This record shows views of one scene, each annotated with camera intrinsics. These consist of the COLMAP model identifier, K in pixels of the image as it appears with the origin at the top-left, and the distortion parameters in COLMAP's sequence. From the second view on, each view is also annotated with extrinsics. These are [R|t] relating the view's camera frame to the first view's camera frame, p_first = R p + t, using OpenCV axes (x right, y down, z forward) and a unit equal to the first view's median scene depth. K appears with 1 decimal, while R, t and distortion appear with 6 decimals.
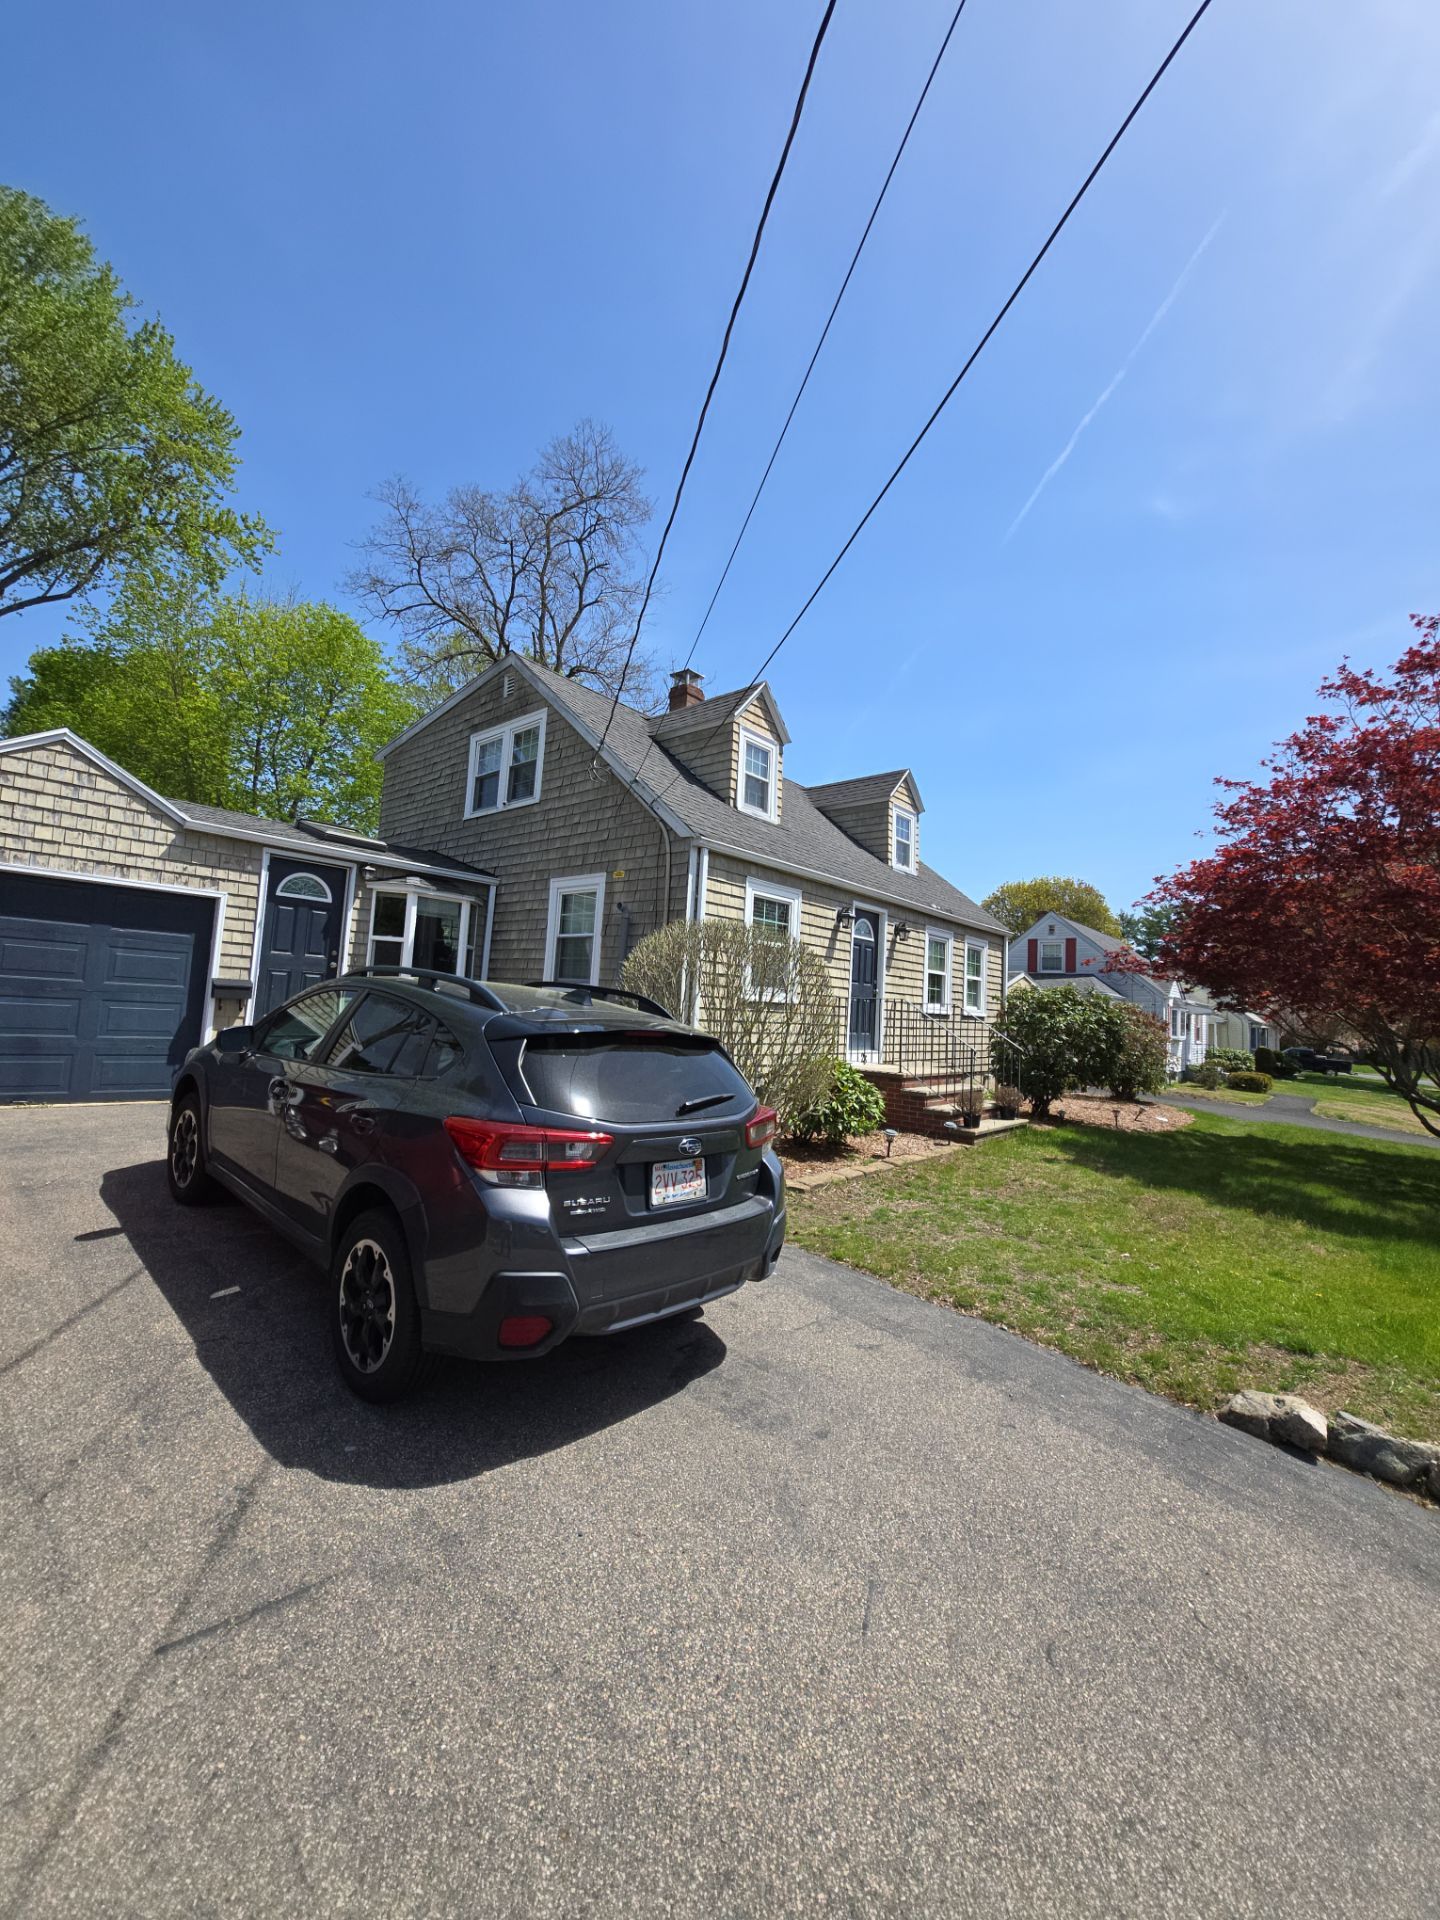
lens RADIAL K [[774.3, 0, 720.0], [0, 774.3, 960.0], [0, 0, 1]] dist [0.000259, -0.011565]
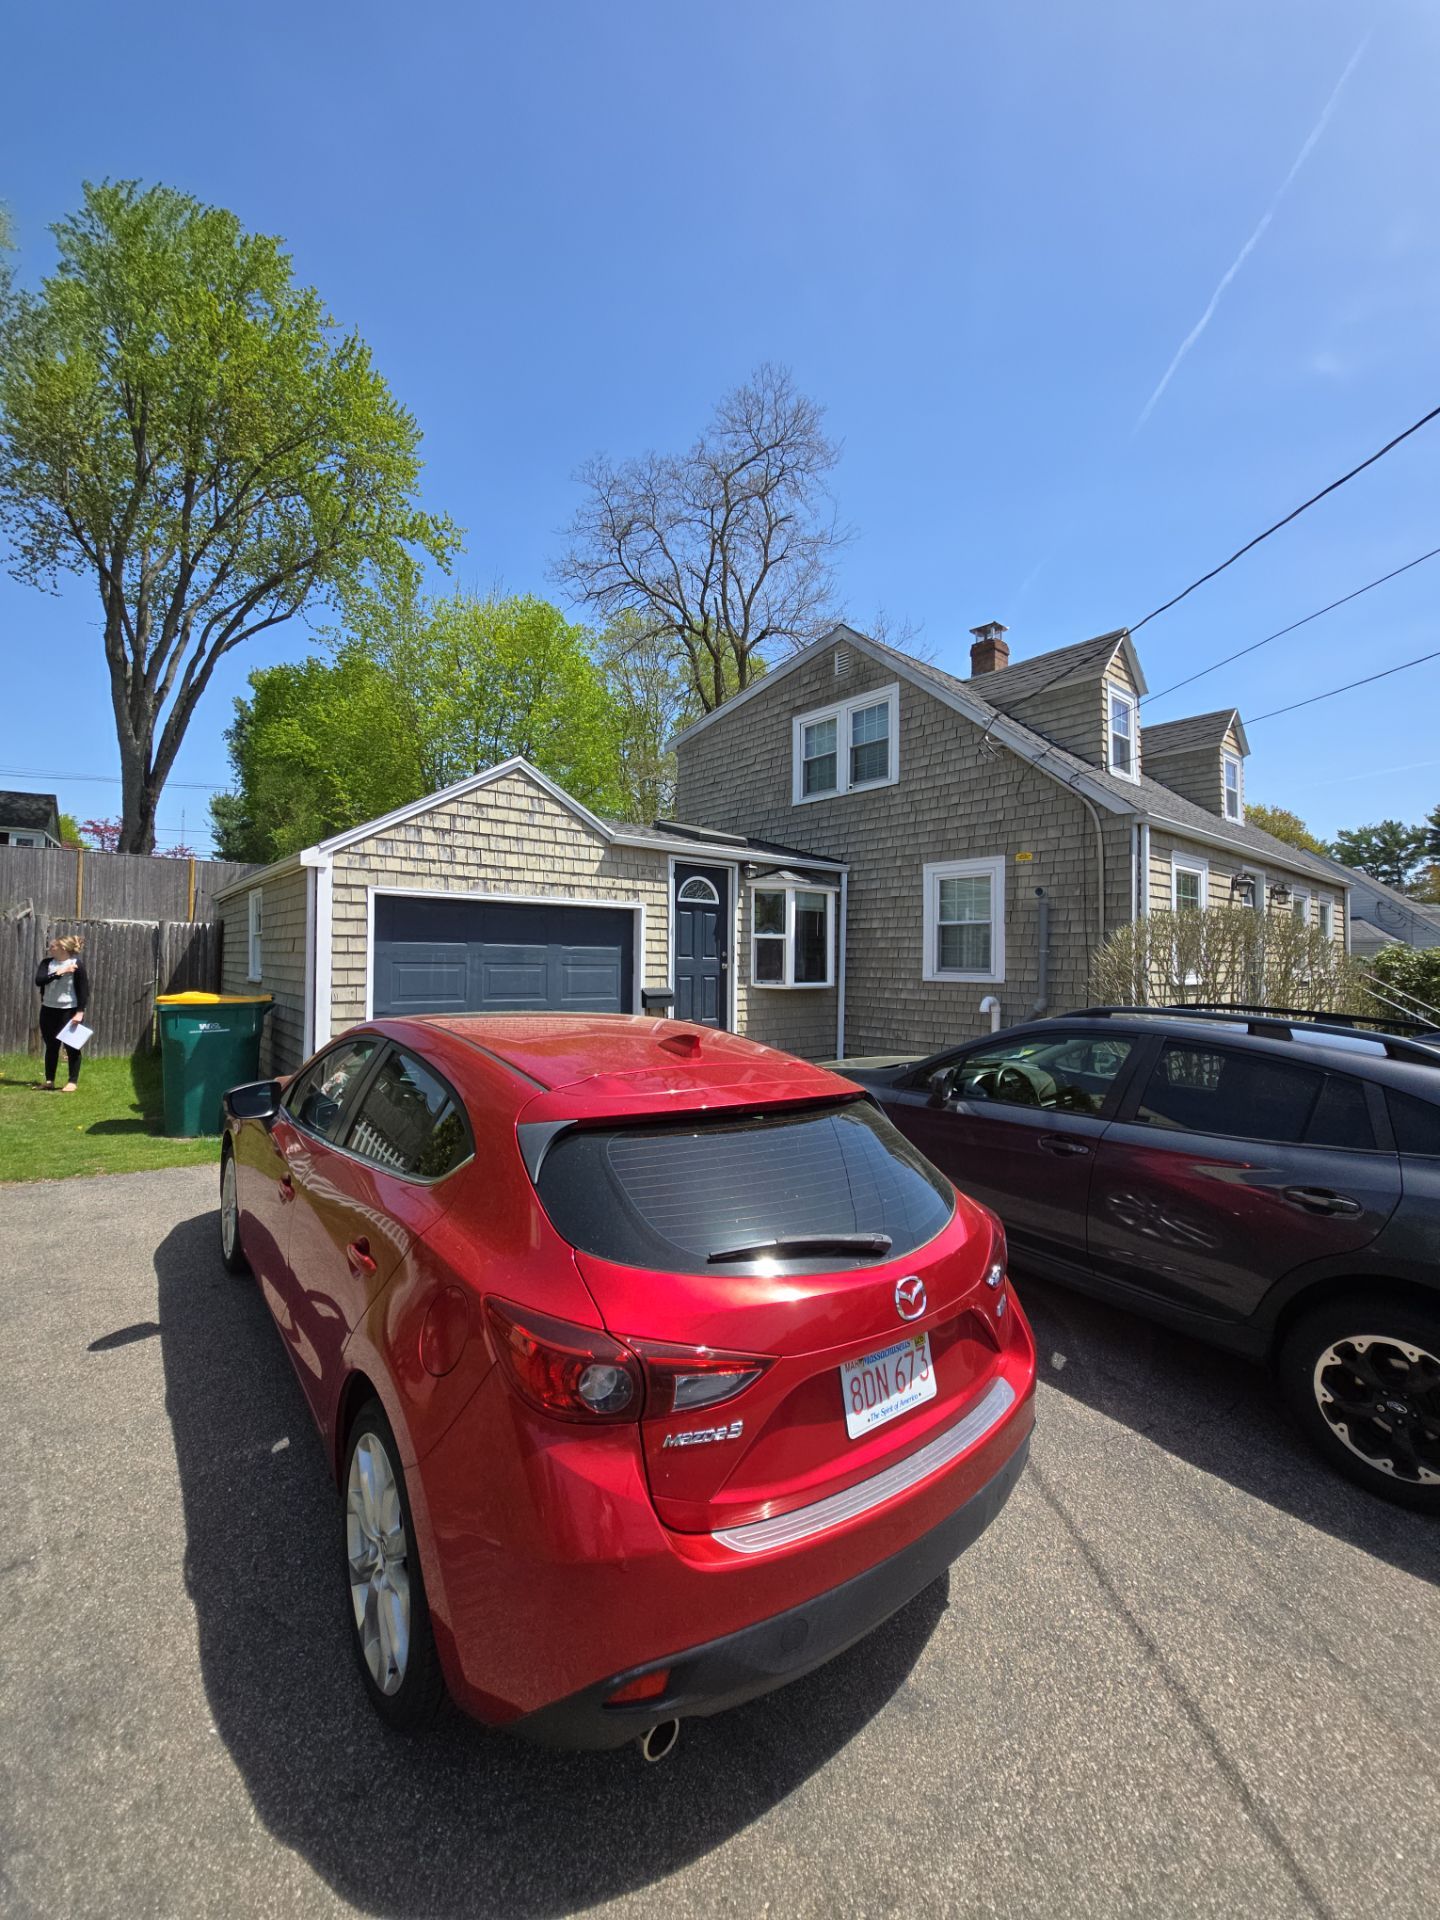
lens RADIAL K [[765.3, 0, 693.8], [0, 765.3, 968.4], [0, 0, 1]] dist [-0.022707, -0.000343]
pose [[0.984942, -0.043765, -0.167253, -0.359329], [0.055983, 0.996041, 0.069046, -0.059256], [0.163569, -0.077370, 0.983493, 0.012269]]
